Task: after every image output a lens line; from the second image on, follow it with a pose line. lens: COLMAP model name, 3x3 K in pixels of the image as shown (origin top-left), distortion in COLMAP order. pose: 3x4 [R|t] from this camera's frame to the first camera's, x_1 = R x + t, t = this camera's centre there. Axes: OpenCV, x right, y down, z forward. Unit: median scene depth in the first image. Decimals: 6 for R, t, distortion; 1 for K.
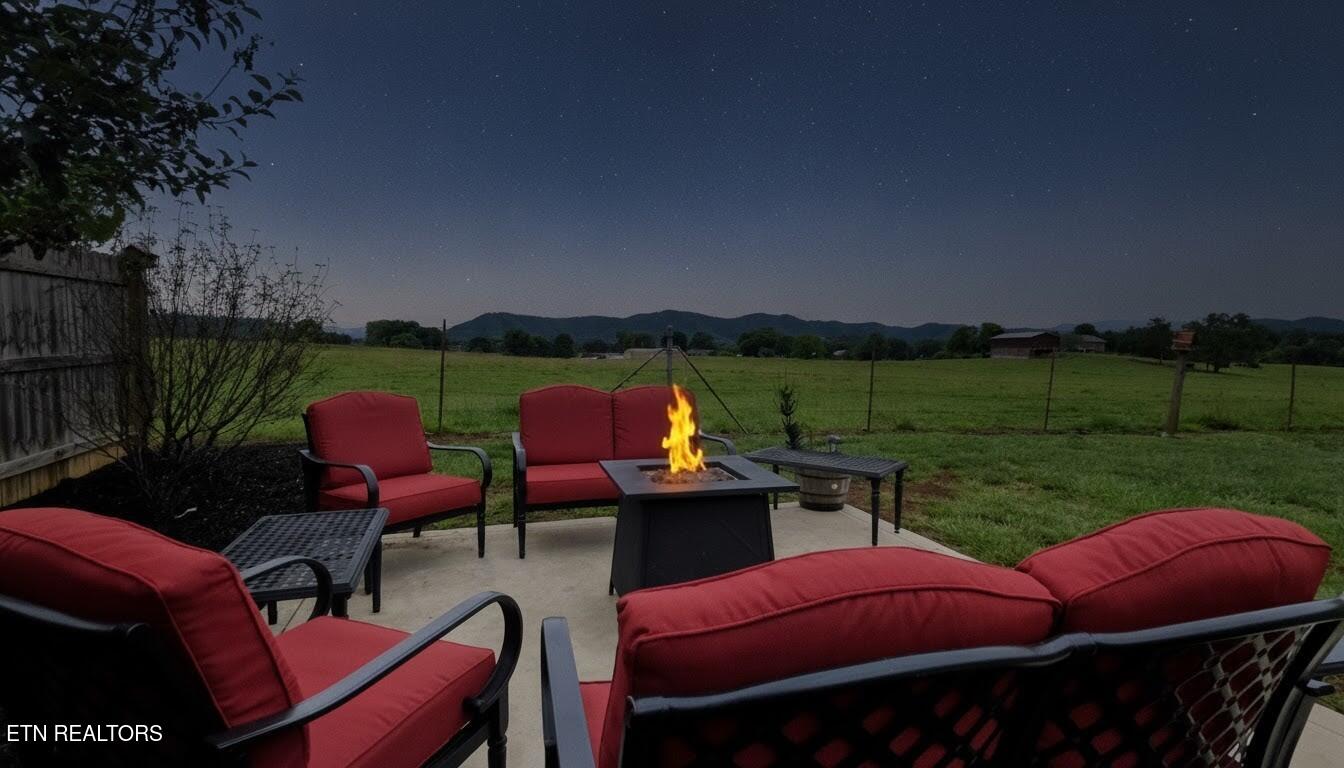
lens RADIAL K [[616.0, 0, 681.1], [0, 616.0, 384.6], [0, 0, 1]] dist [0.003886, 0.000901]
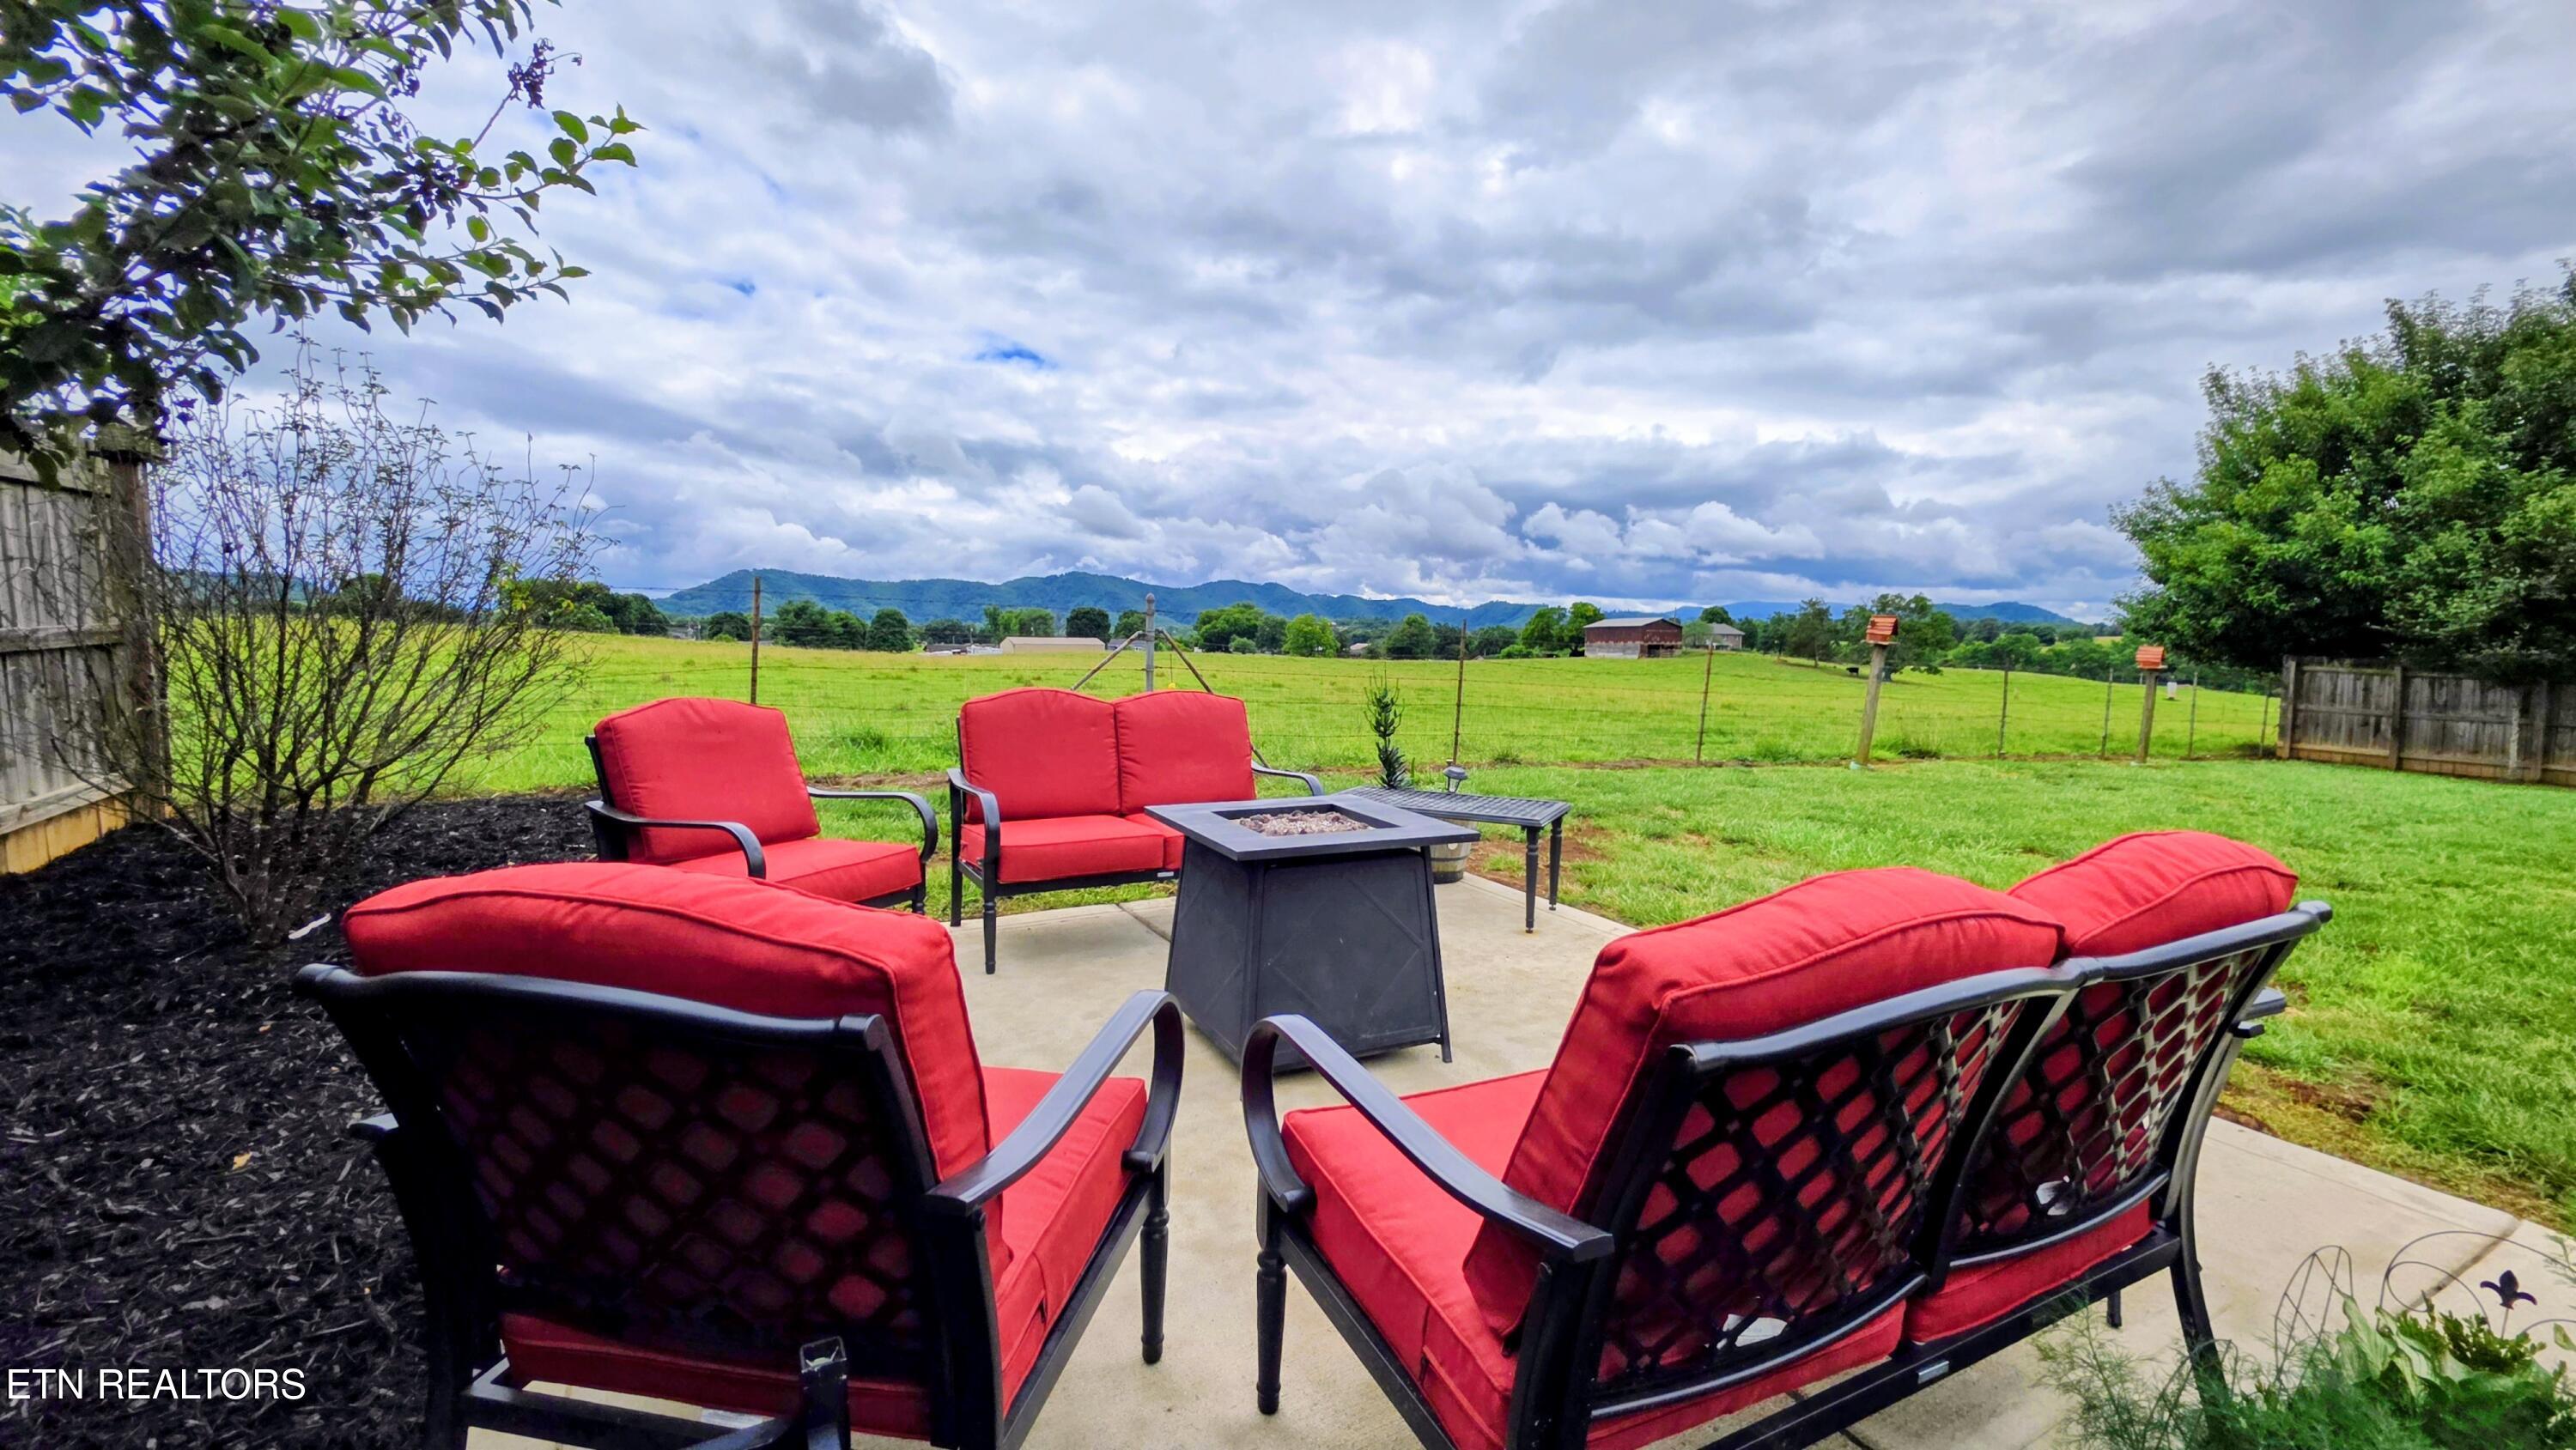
lens RADIAL K [[1014.3, 0, 1283.3], [0, 1014.3, 740.9], [0, 0, 1]] dist [-0.006539, -0.000160]
pose [[0.983625, -0.008808, 0.180010, -0.111159], [0.001344, 0.999136, 0.041546, 0.009828], [-0.180221, -0.040624, 0.982787, -0.011407]]
